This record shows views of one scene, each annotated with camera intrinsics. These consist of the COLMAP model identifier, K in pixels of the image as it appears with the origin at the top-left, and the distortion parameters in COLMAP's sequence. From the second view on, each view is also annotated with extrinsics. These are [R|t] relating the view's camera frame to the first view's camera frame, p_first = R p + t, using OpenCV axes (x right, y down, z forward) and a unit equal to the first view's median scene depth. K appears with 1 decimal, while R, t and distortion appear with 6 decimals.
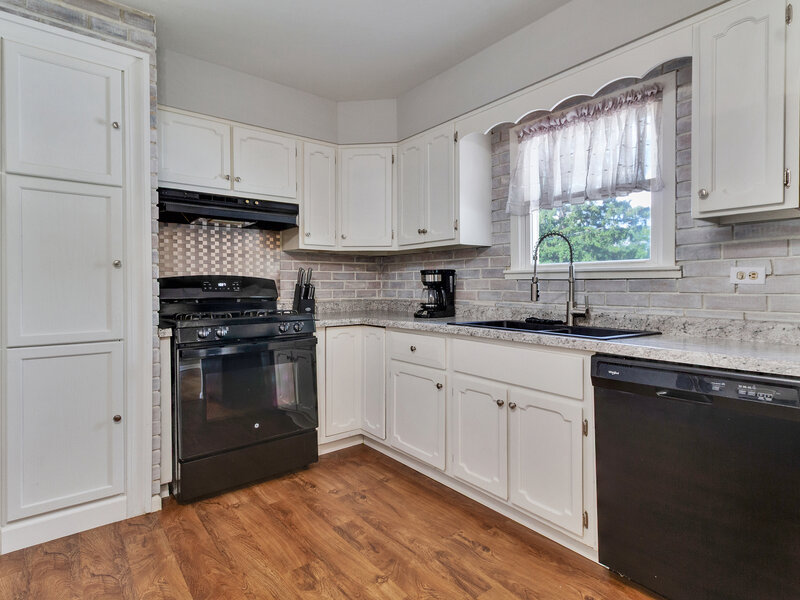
lens RADIAL K [[432.4, 0, 404.5], [0, 432.4, 289.8], [0, 0, 1]] dist [0.007961, -0.001960]
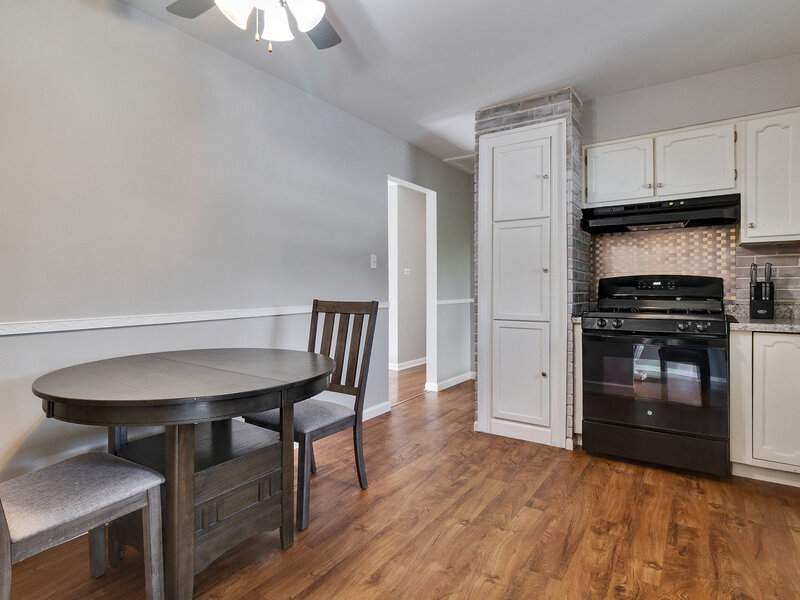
lens RADIAL K [[432.4, 0, 393.1], [0, 432.4, 292.8], [0, 0, 1]] dist [0.007961, -0.001960]
pose [[0.284229, 0.009176, -0.958712, 0.569673], [-0.008448, 0.999939, 0.007067, 0.011712], [0.958719, 0.006090, 0.284290, 0.079115]]
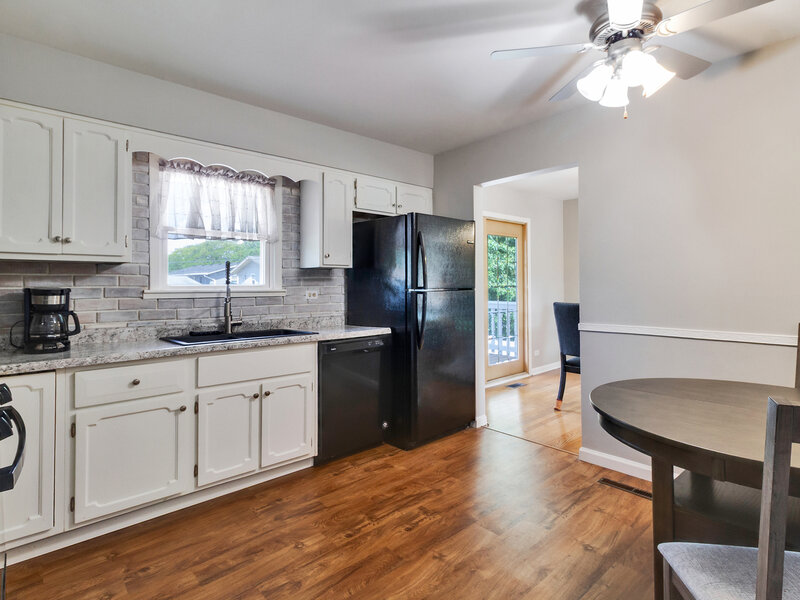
lens RADIAL K [[432.4, 0, 384.1], [0, 432.4, 289.5], [0, 0, 1]] dist [0.007961, -0.001960]
pose [[-0.036668, -0.007118, 0.999302, -0.980991], [0.018256, 0.999803, 0.007791, -0.054180], [-0.999161, 0.018529, -0.036530, 0.594543]]
